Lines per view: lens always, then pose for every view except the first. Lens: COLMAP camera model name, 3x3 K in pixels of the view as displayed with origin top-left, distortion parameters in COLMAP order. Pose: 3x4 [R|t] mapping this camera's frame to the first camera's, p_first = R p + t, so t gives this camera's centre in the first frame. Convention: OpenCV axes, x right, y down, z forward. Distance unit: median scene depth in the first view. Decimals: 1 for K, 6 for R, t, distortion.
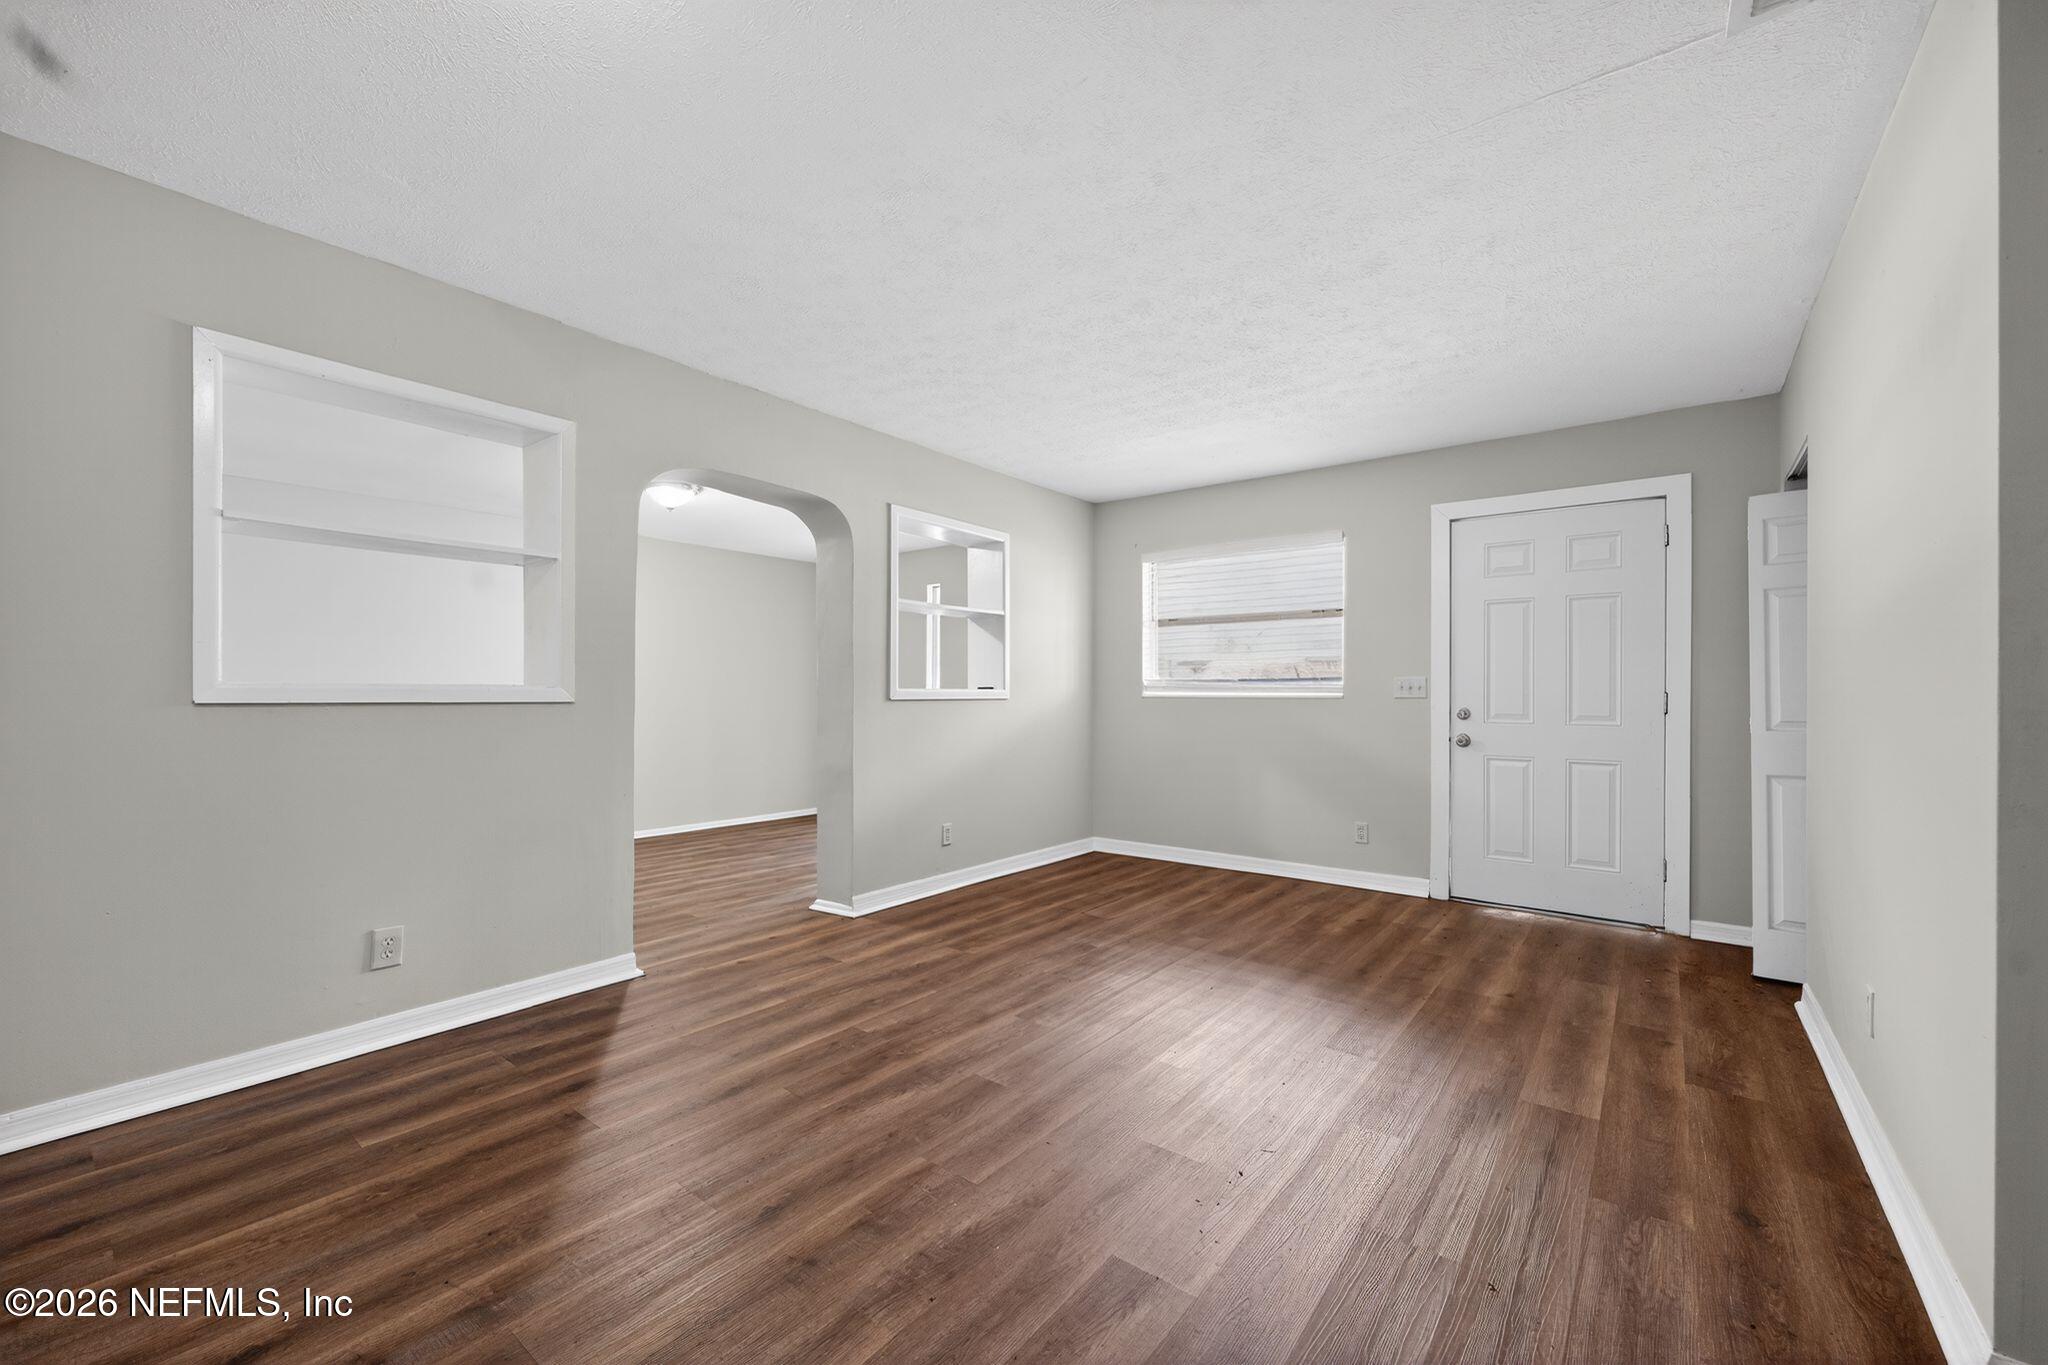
lens RADIAL K [[825.8, 0, 1029.9], [0, 825.8, 693.7], [0, 0, 1]] dist [-0.000770, -0.000081]
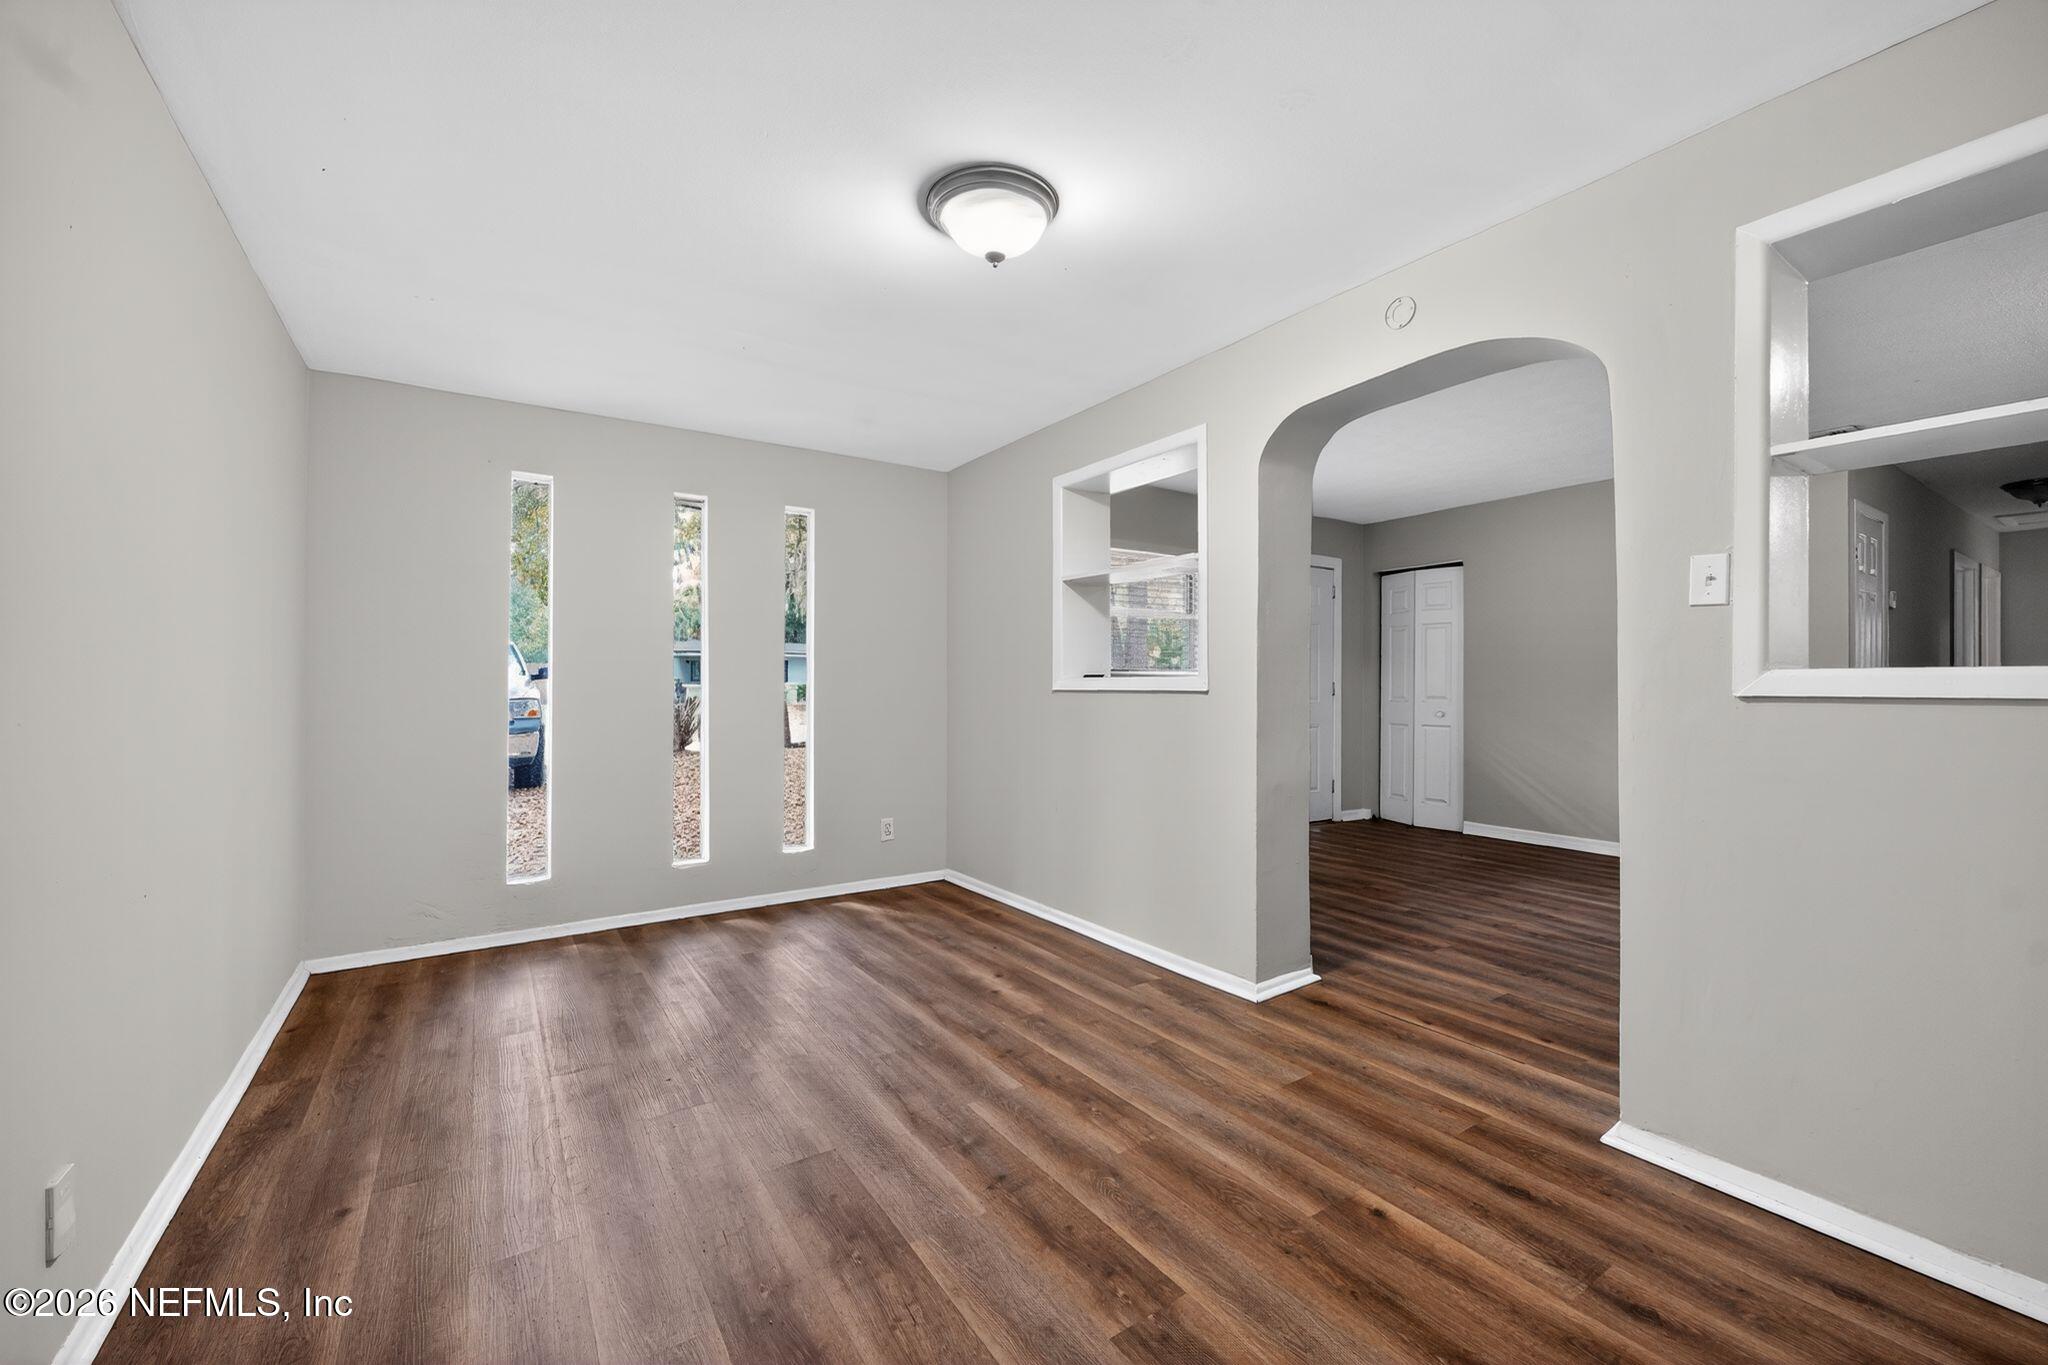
lens RADIAL K [[825.8, 0, 1029.9], [0, 825.8, 693.7], [0, 0, 1]] dist [-0.000770, -0.000081]
pose [[0.314774, -0.006900, 0.949142, -1.135704], [0.001326, 0.999976, 0.006830, 0.006721], [-0.949166, -0.000892, 0.314776, 1.142109]]
